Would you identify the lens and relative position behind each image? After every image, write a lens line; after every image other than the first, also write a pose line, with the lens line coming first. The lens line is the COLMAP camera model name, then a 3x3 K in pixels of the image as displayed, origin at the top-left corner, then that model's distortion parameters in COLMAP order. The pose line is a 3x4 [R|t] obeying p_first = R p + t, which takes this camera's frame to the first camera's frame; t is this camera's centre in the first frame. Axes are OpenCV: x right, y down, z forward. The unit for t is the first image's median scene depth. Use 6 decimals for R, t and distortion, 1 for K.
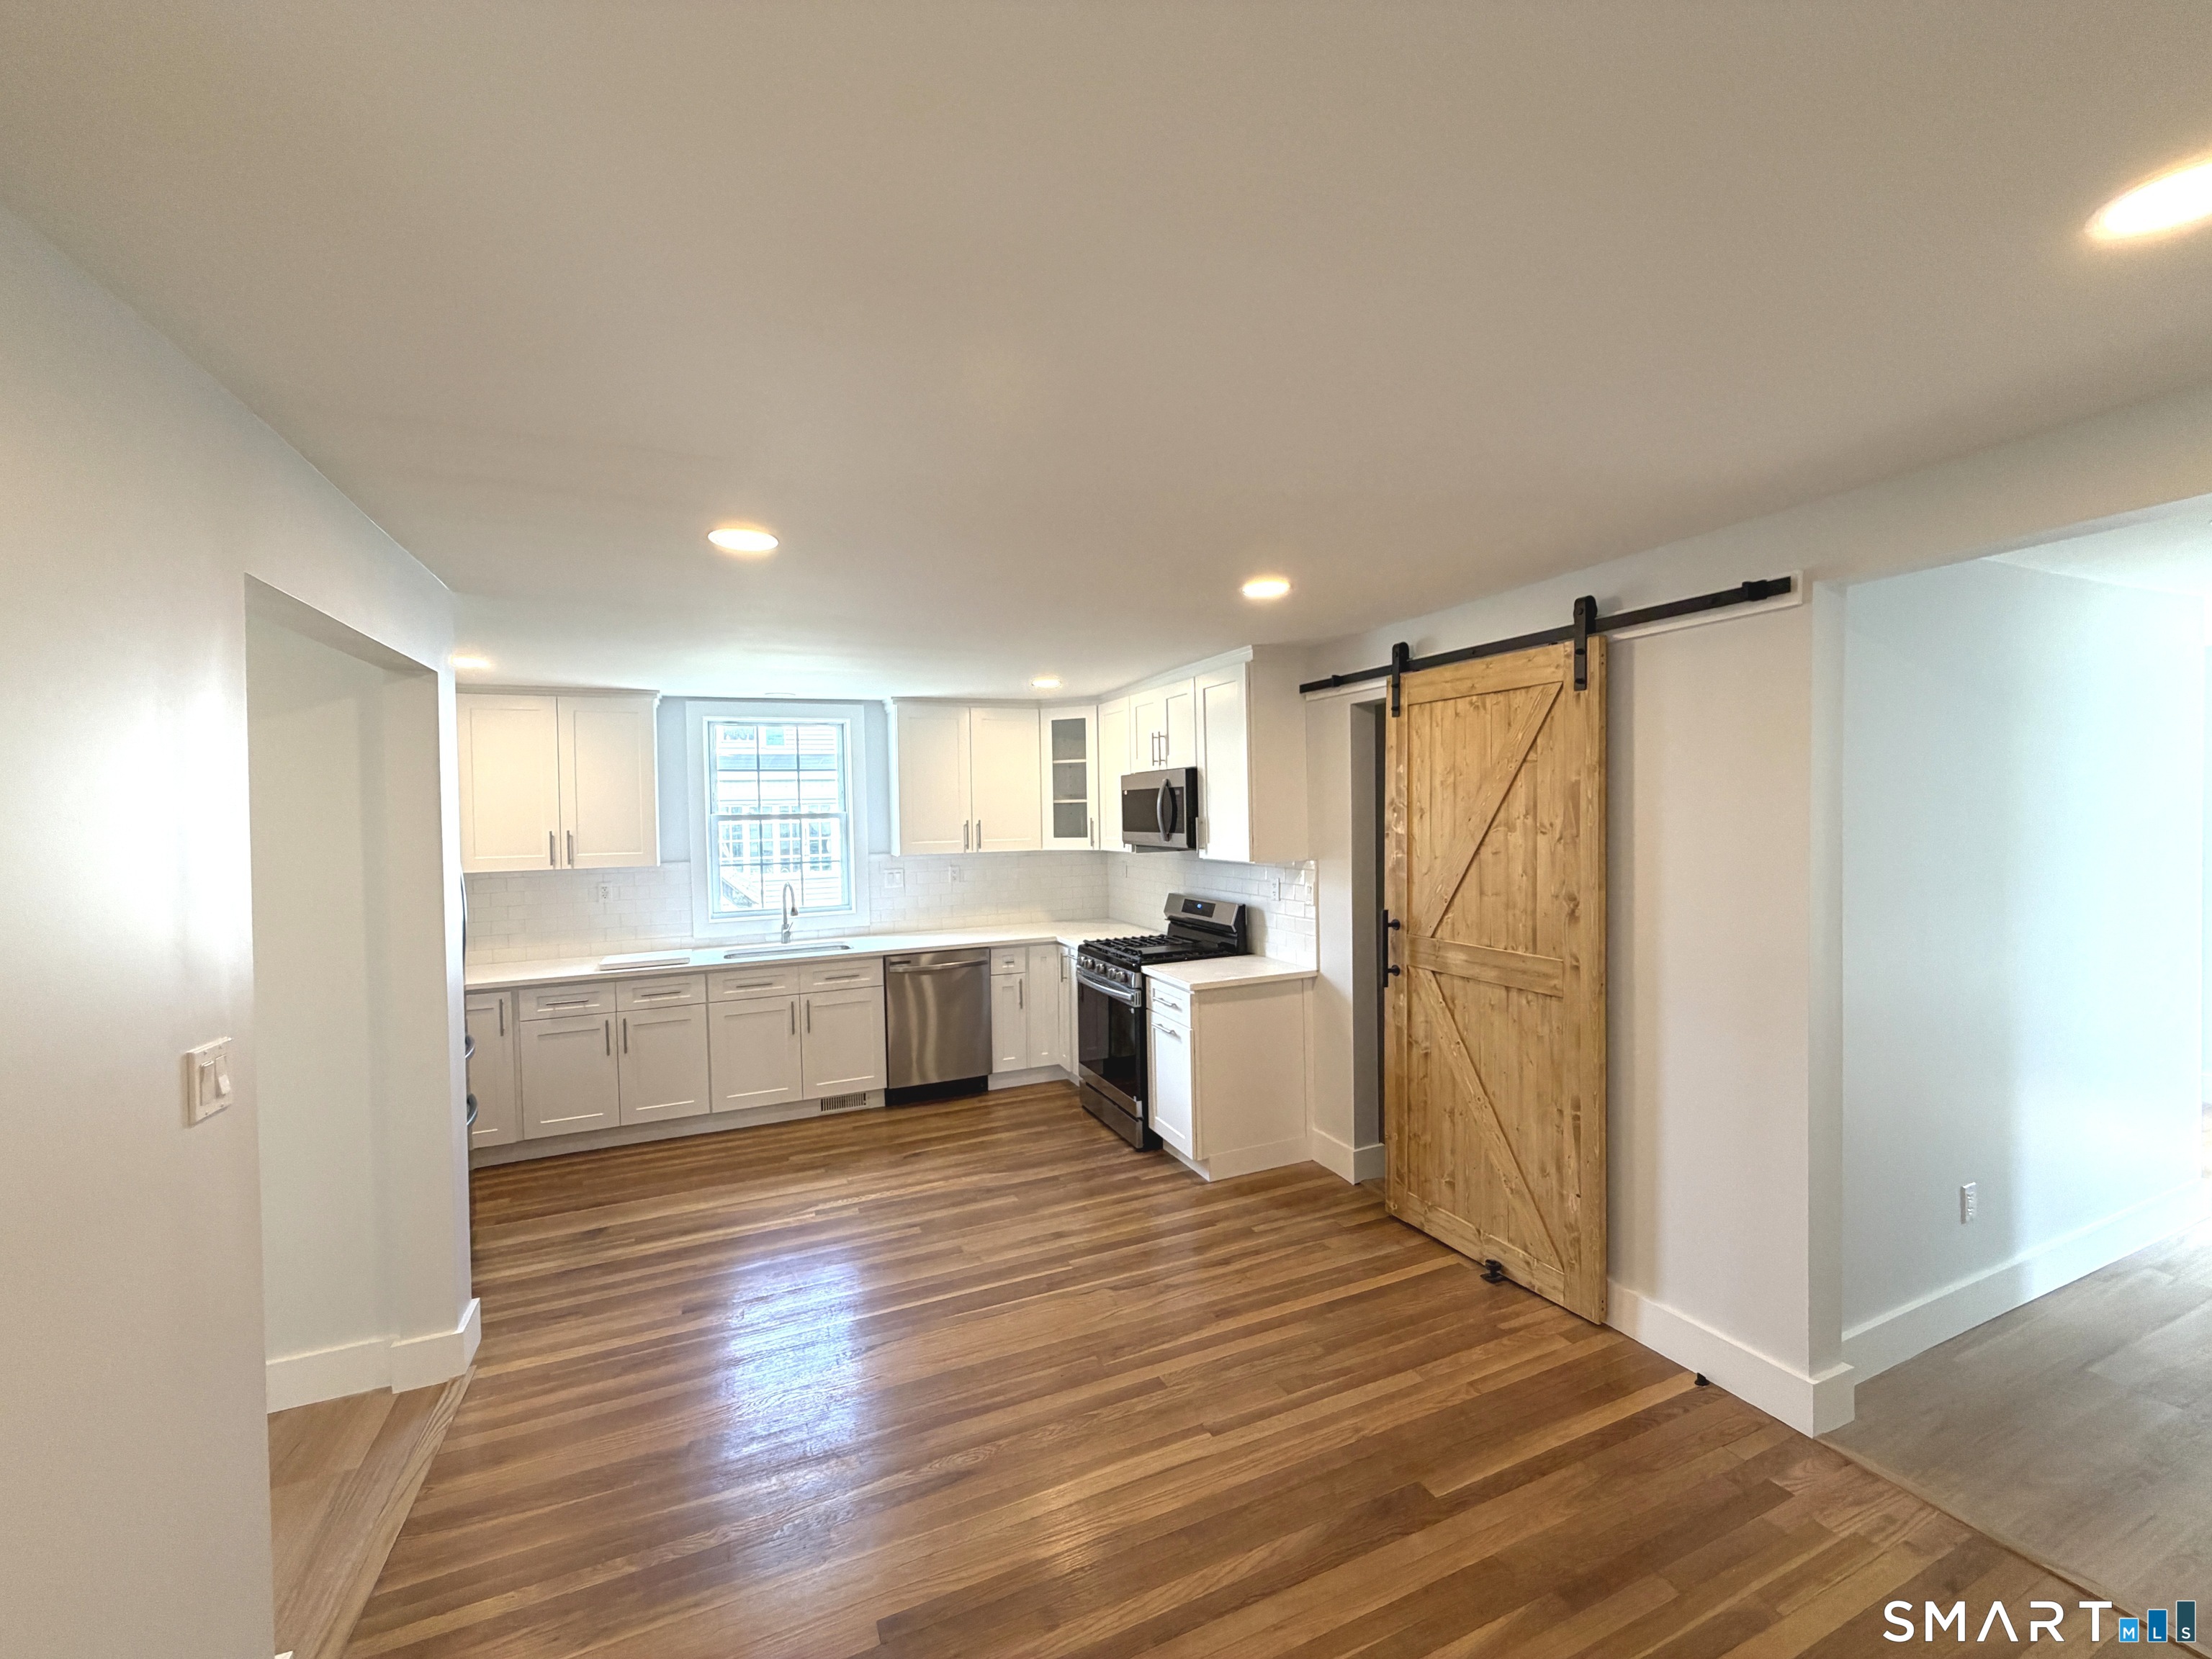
lens RADIAL K [[872.8, 0, 1080.7], [0, 872.8, 828.6], [0, 0, 1]] dist [0.000610, 0.000028]
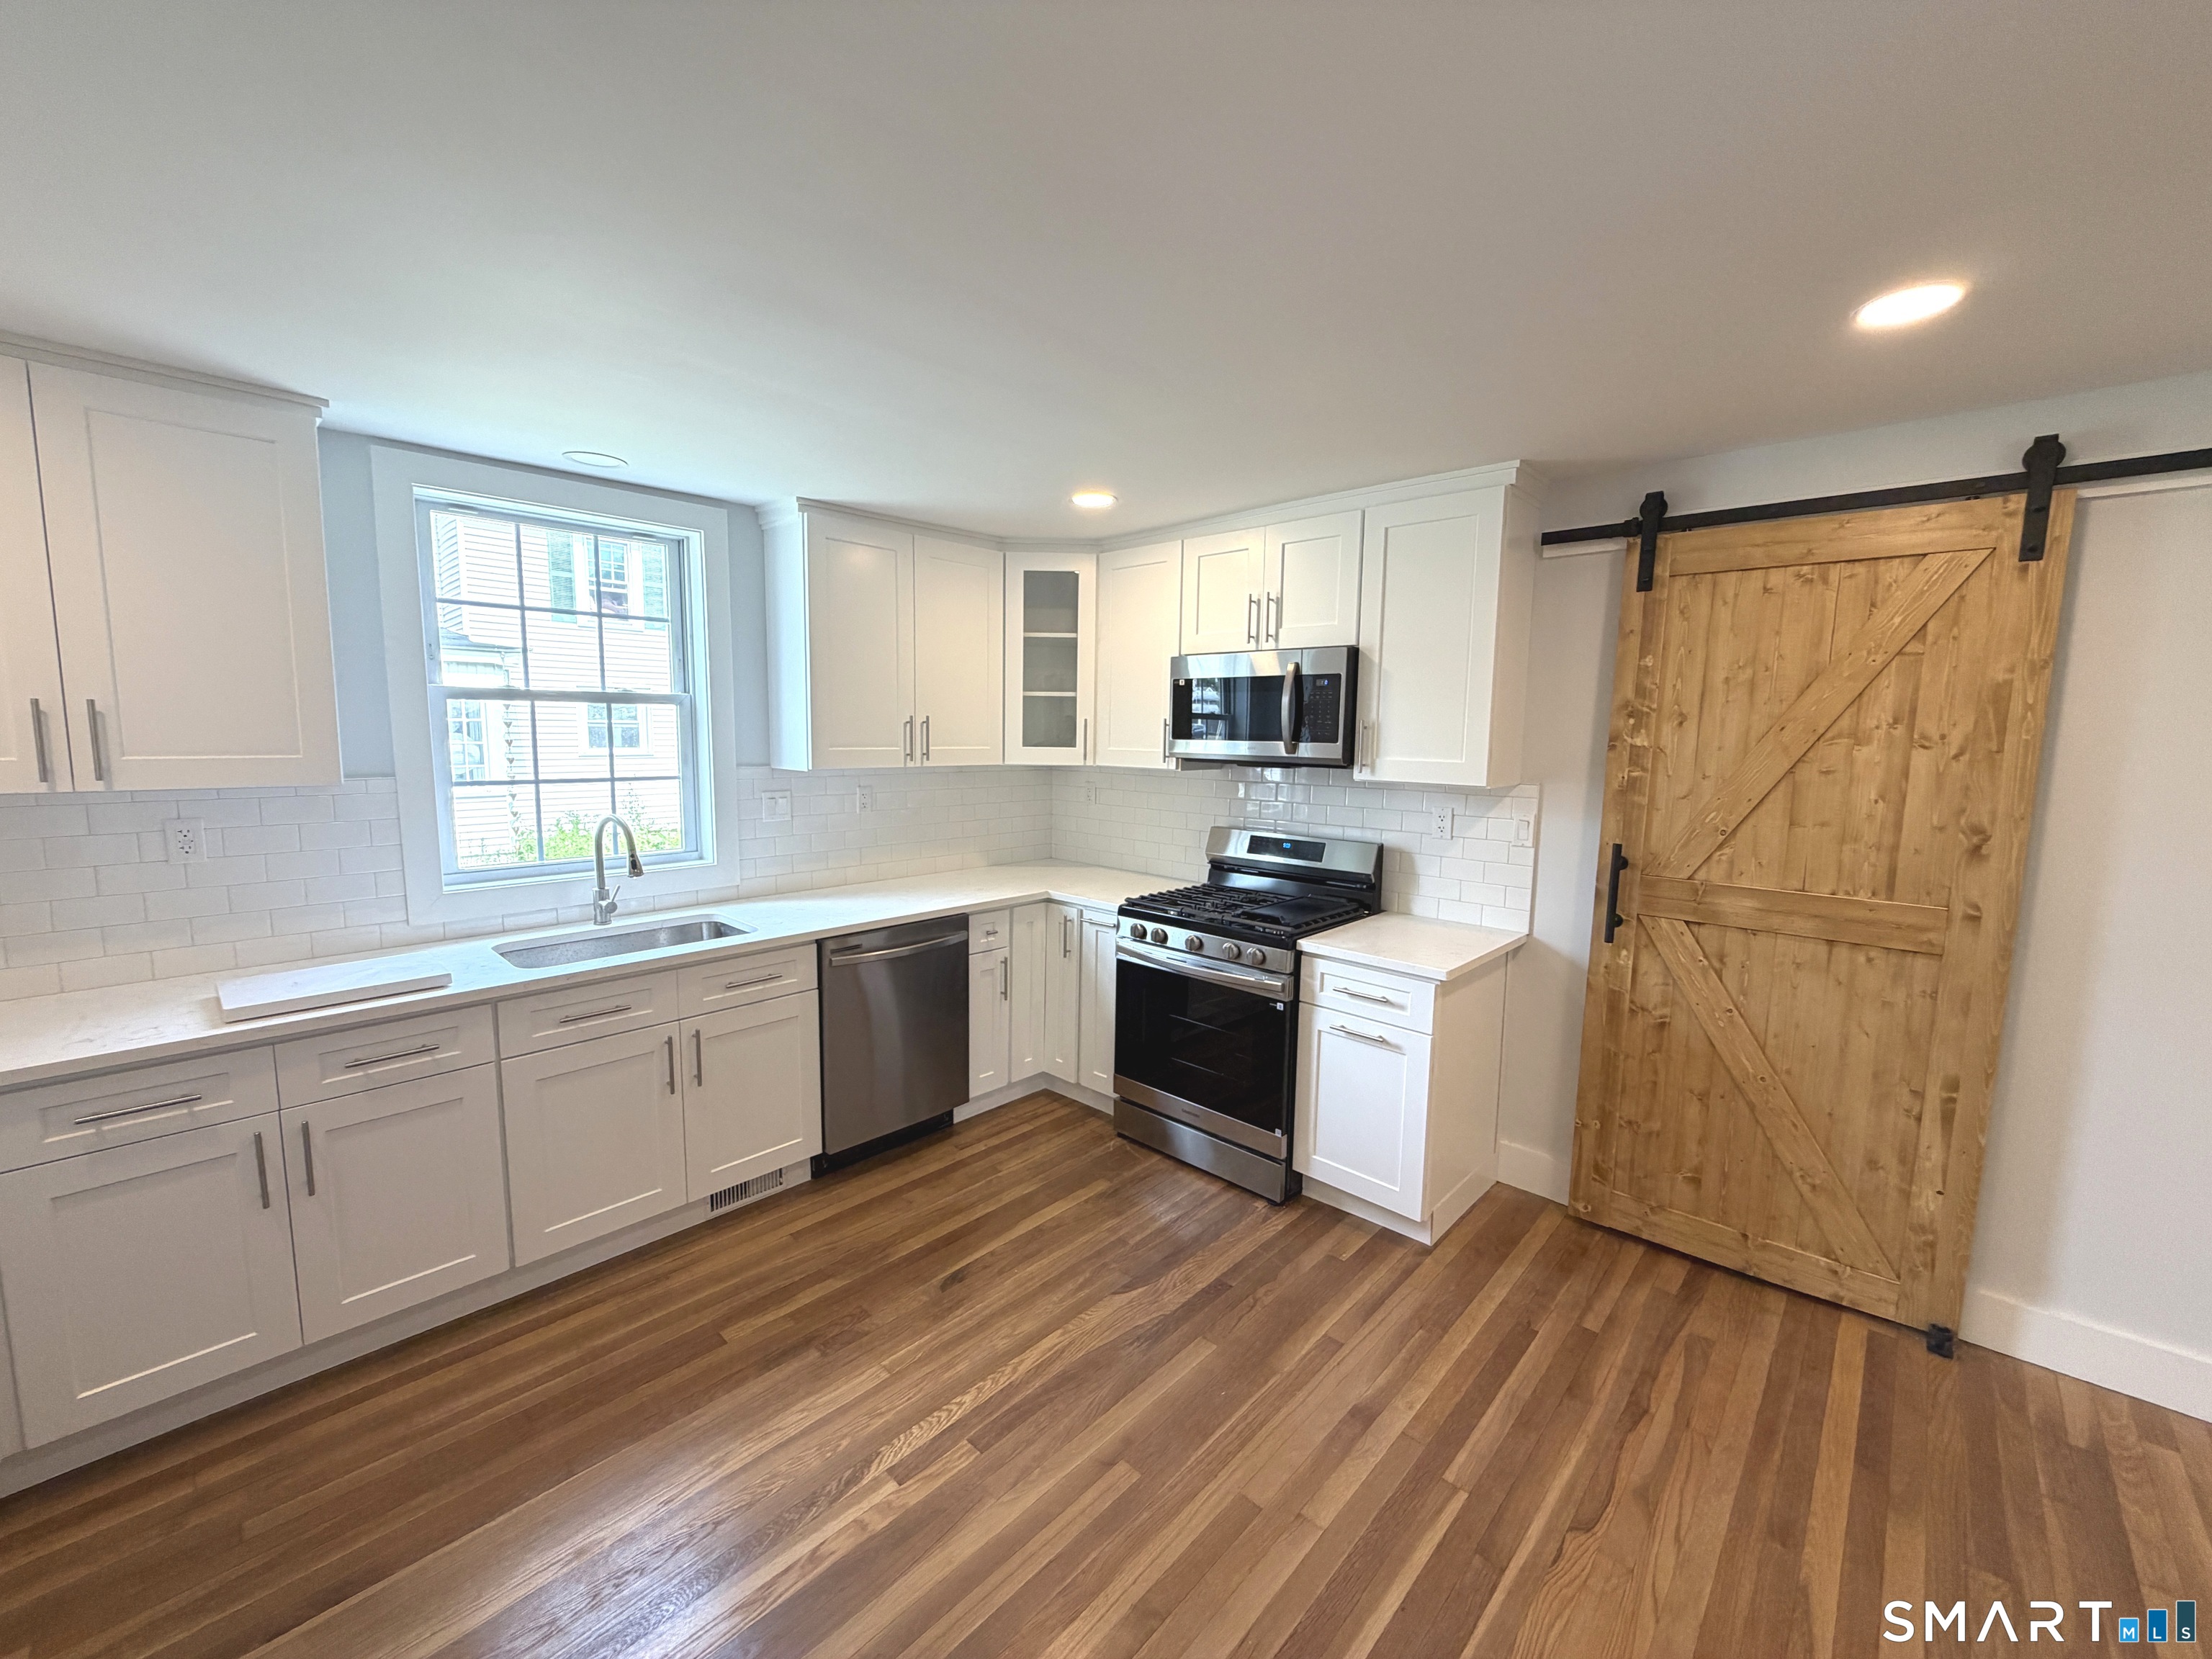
lens RADIAL K [[894.0, 0, 1089.6], [0, 894.0, 825.5], [0, 0, 1]] dist [-0.001404, 0.000113]
pose [[0.905957, -0.014660, 0.423115, -0.349387], [-0.020415, 0.996725, 0.078247, 0.019940], [-0.422877, -0.079526, 0.902691, 0.424382]]
